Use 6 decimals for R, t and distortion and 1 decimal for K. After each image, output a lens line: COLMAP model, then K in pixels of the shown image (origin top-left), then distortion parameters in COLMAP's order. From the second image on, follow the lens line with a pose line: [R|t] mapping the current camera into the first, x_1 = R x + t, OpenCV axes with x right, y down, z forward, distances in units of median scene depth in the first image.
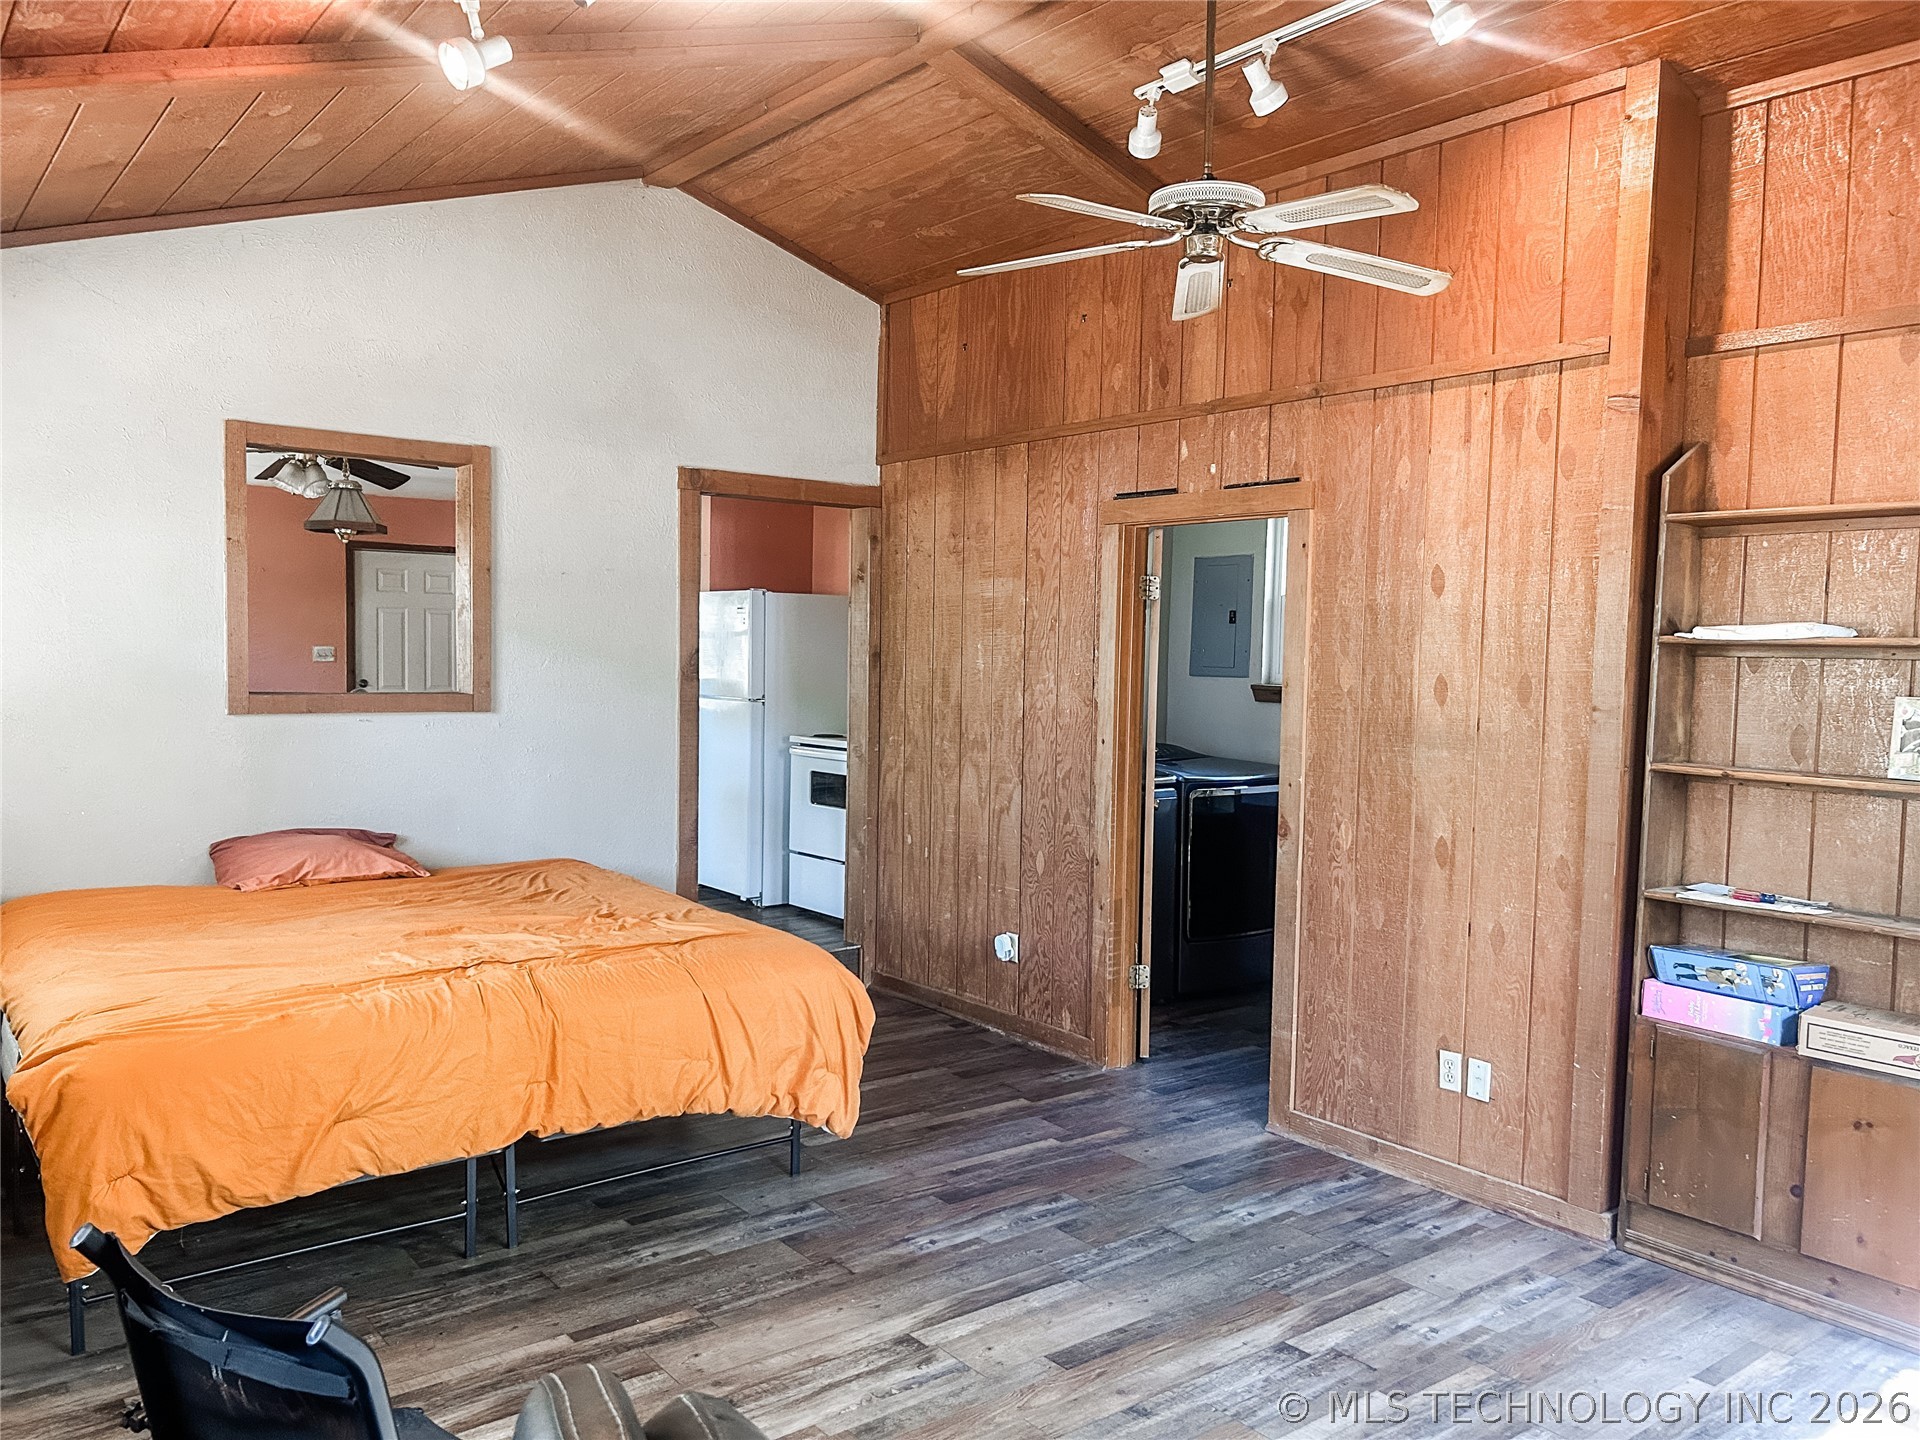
lens RADIAL K [[1443.2, 0, 964.5], [0, 1443.2, 722.7], [0, 0, 1]] dist [0.054977, -0.057877]
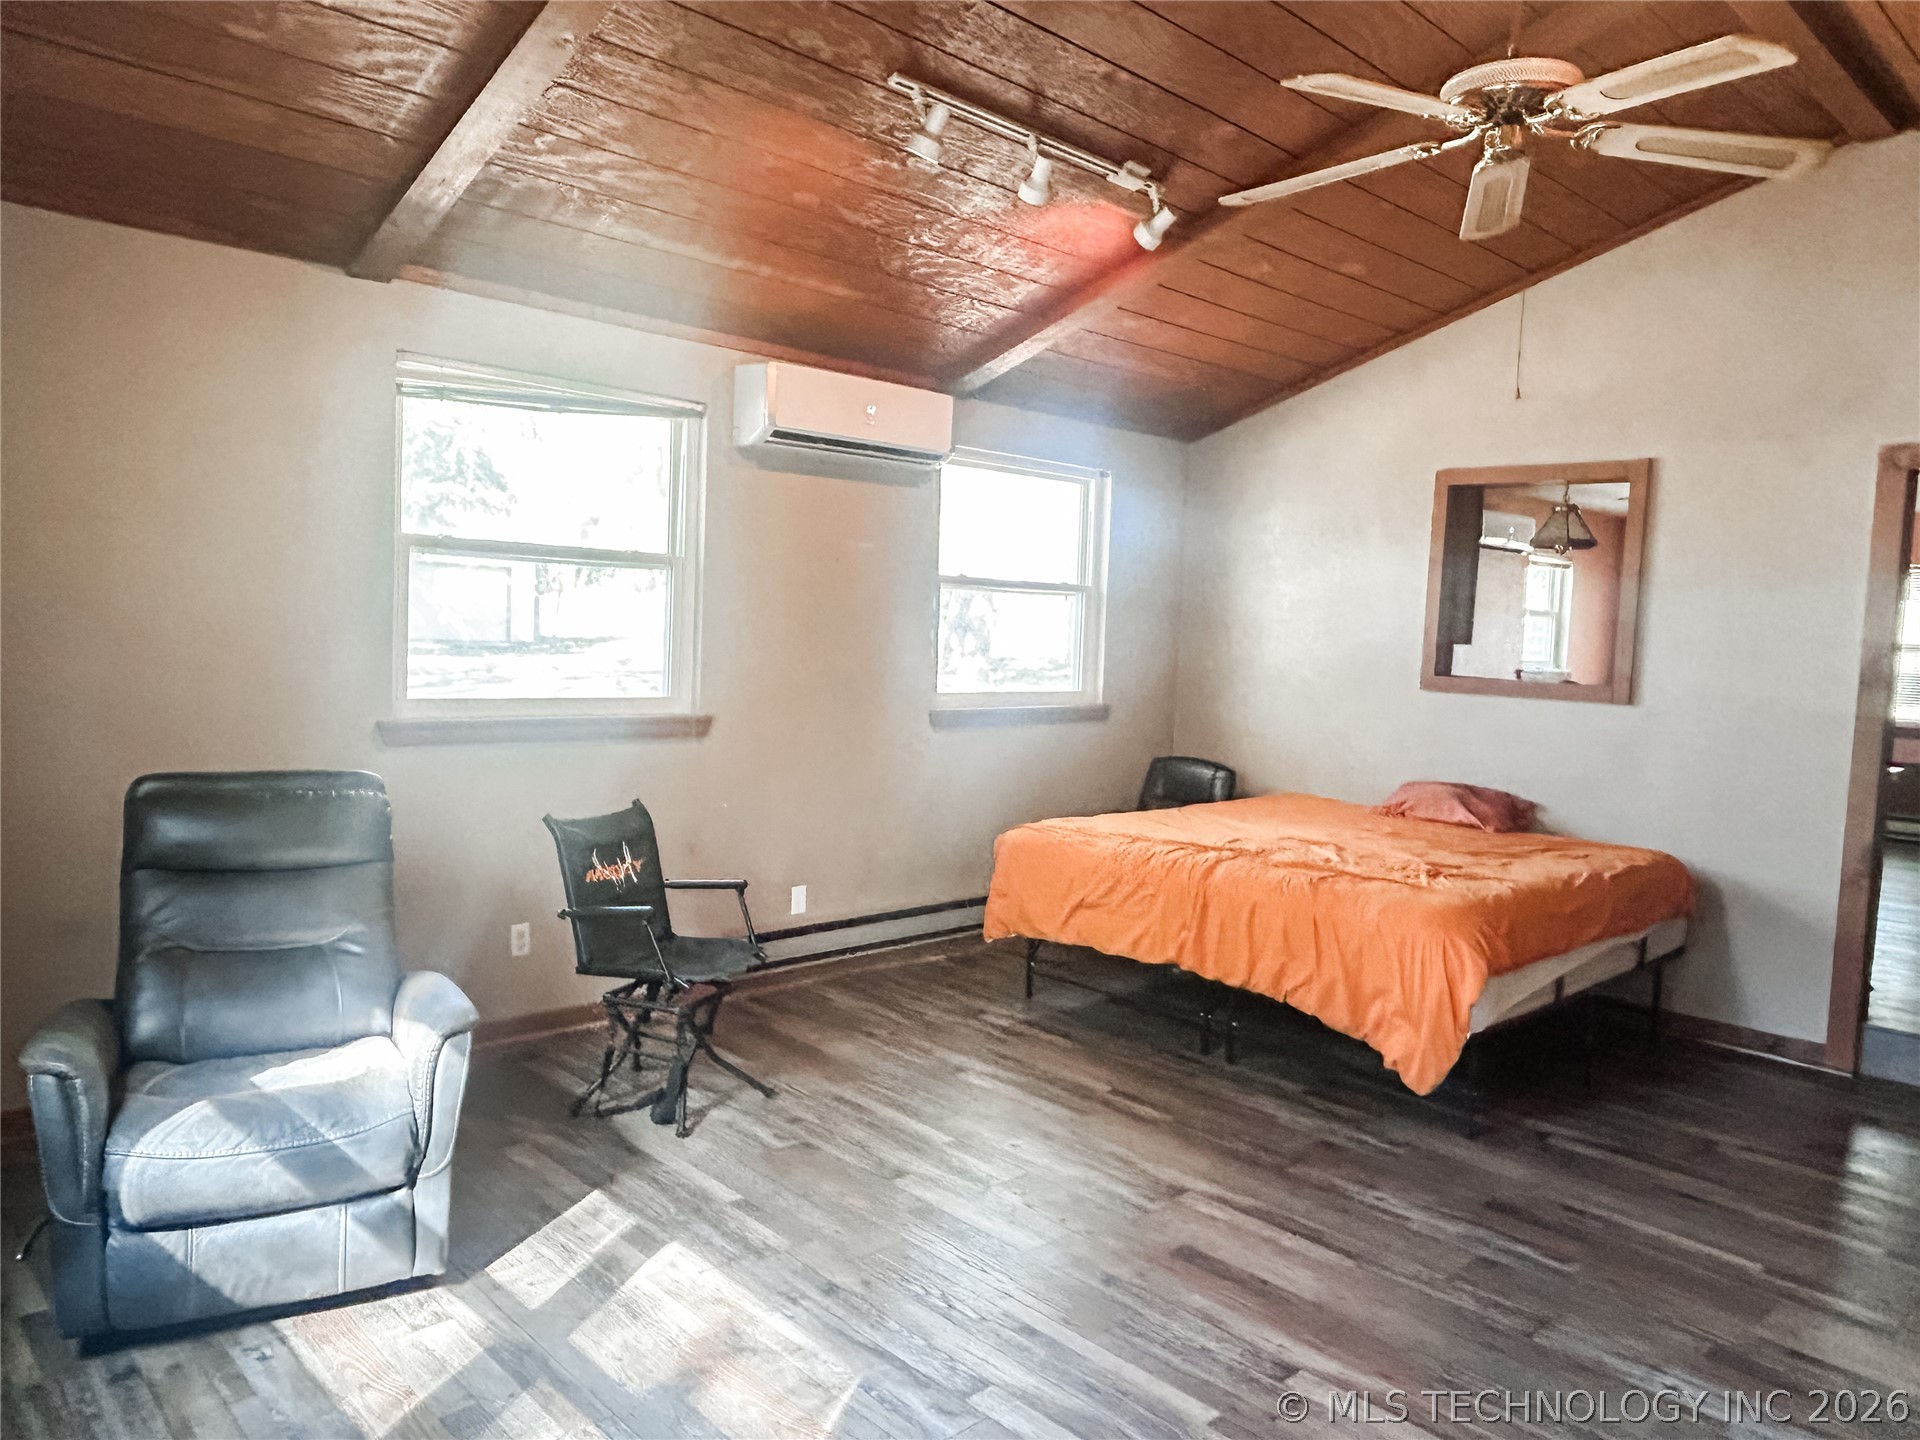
lens RADIAL K [[1292.3, 0, 960.5], [0, 1292.3, 719.9], [0, 0, 1]] dist [0.011131, 0.002715]
pose [[0.129425, 0.065530, -0.989422, 0.837166], [-0.097932, 0.993780, 0.053008, 0.000653], [0.986741, 0.090036, 0.135038, 0.559068]]
